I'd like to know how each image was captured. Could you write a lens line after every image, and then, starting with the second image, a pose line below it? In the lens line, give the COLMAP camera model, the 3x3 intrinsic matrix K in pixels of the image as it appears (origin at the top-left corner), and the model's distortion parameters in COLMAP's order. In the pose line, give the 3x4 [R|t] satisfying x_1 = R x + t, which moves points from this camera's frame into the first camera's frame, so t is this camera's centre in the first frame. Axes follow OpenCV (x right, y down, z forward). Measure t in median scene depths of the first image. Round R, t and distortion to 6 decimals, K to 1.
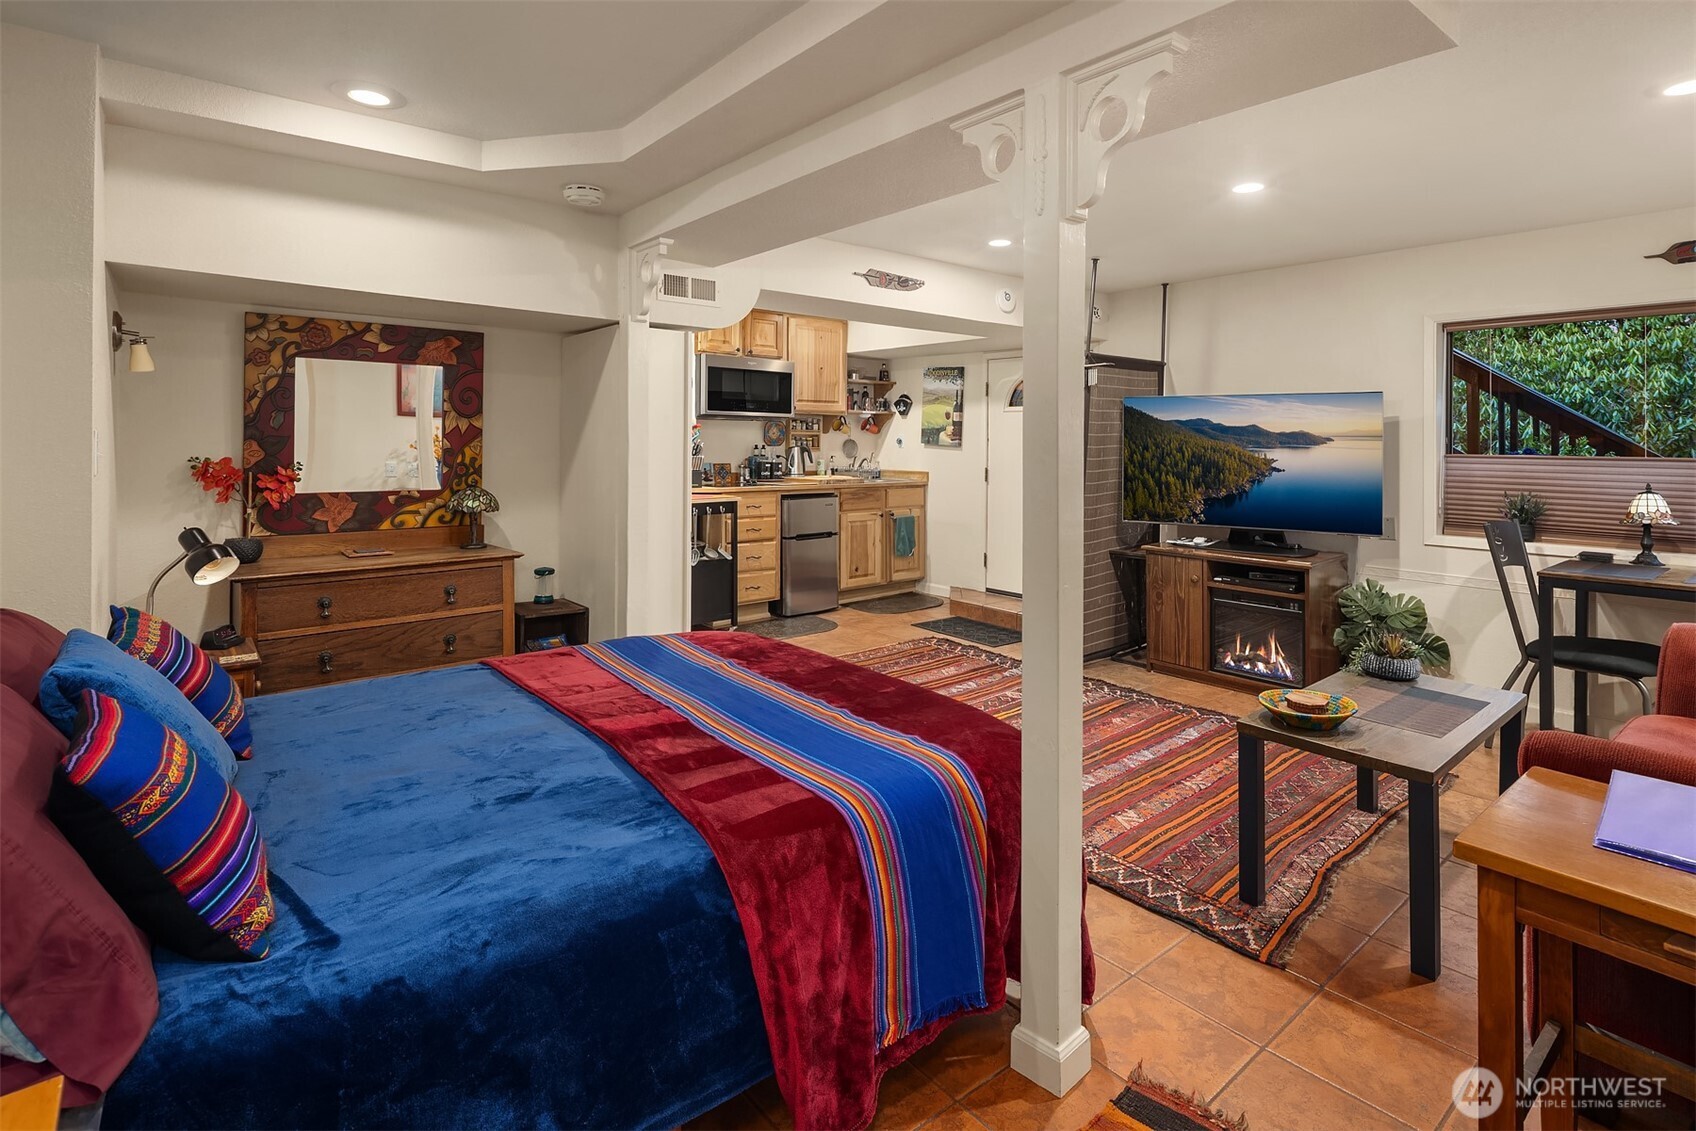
lens RADIAL K [[810.8, 0, 848.0], [0, 810.8, 565.5], [0, 0, 1]] dist [0.000032, -0.000004]
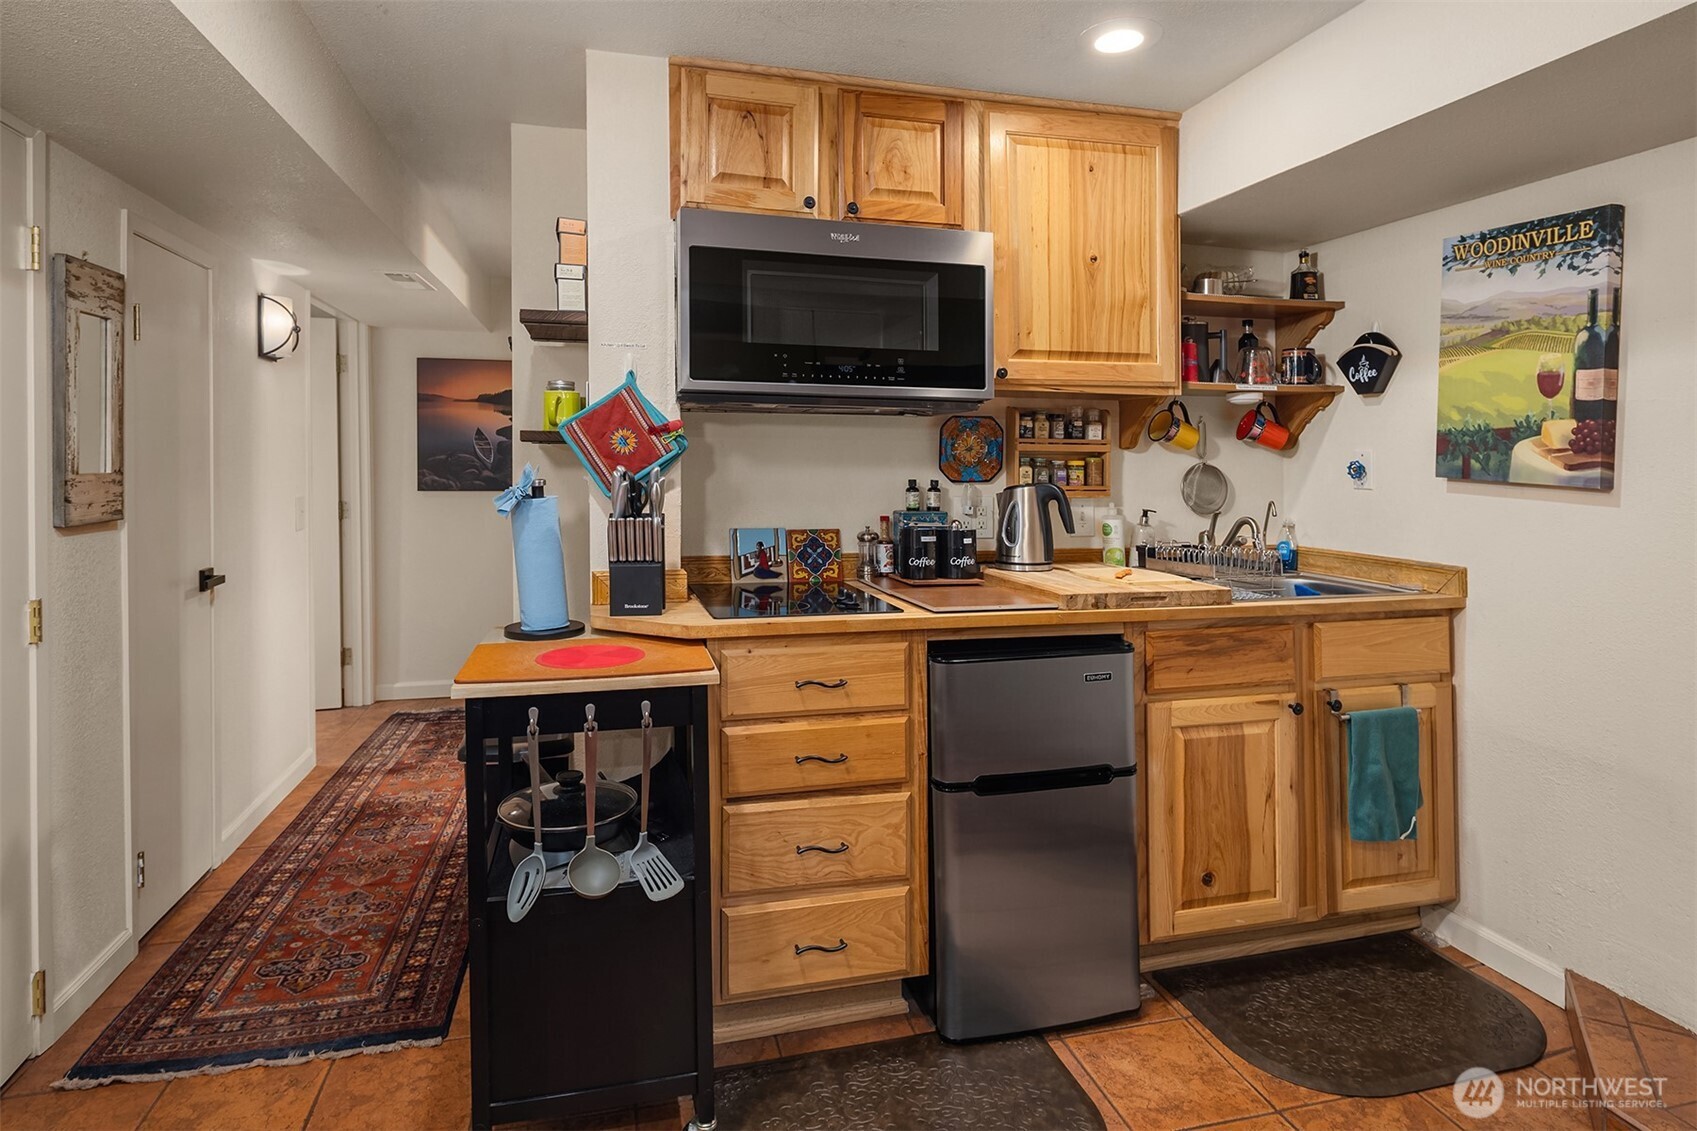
lens RADIAL K [[916.6, 0, 849.4], [0, 916.6, 461.2], [0, 0, 1]] dist [0.001025, 0.000229]
pose [[0.906096, -0.002279, -0.423067, 0.035301], [-0.062986, 0.988115, -0.140221, -0.095272], [0.418358, 0.153701, 0.895183, 0.602376]]
